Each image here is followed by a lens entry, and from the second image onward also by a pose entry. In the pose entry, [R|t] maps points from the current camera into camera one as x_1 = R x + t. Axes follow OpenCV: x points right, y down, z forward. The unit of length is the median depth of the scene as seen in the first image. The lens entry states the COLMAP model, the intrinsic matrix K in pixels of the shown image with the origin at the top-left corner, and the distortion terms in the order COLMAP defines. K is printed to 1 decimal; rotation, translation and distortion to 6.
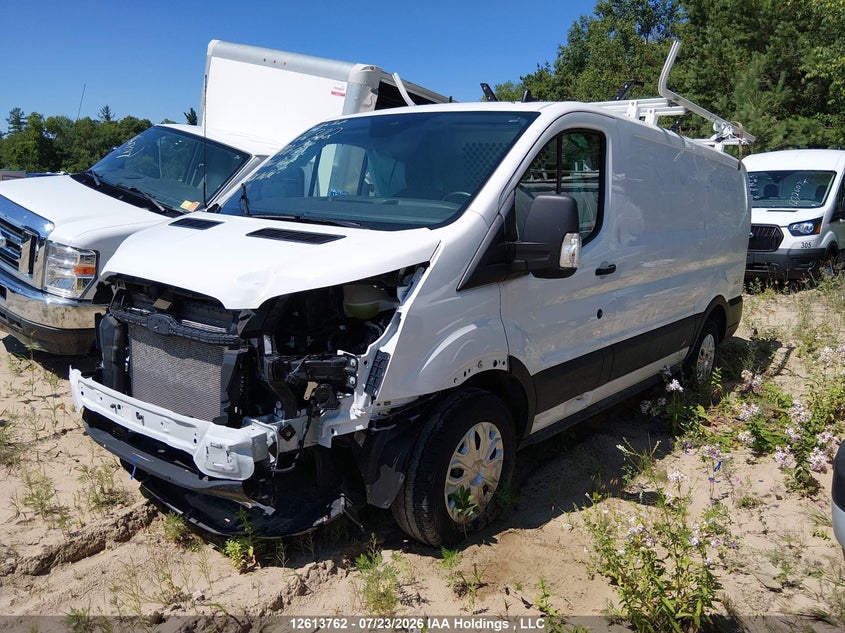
lens RADIAL K [[696.9, 0, 422.5], [0, 696.9, 316.5], [0, 0, 1]] dist [0.118185, -0.202005]
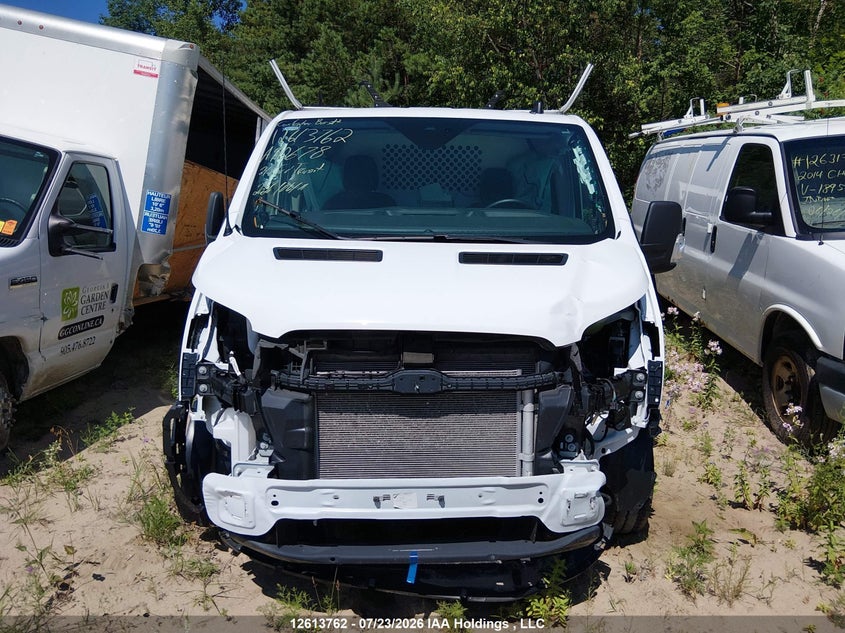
lens RADIAL K [[696.9, 0, 422.5], [0, 696.9, 316.5], [0, 0, 1]] dist [0.118185, -0.202005]
pose [[0.747208, -0.150617, 0.647297, -0.871888], [0.132633, 0.988183, 0.076831, -0.125180], [-0.651220, 0.028444, 0.758355, 0.378141]]
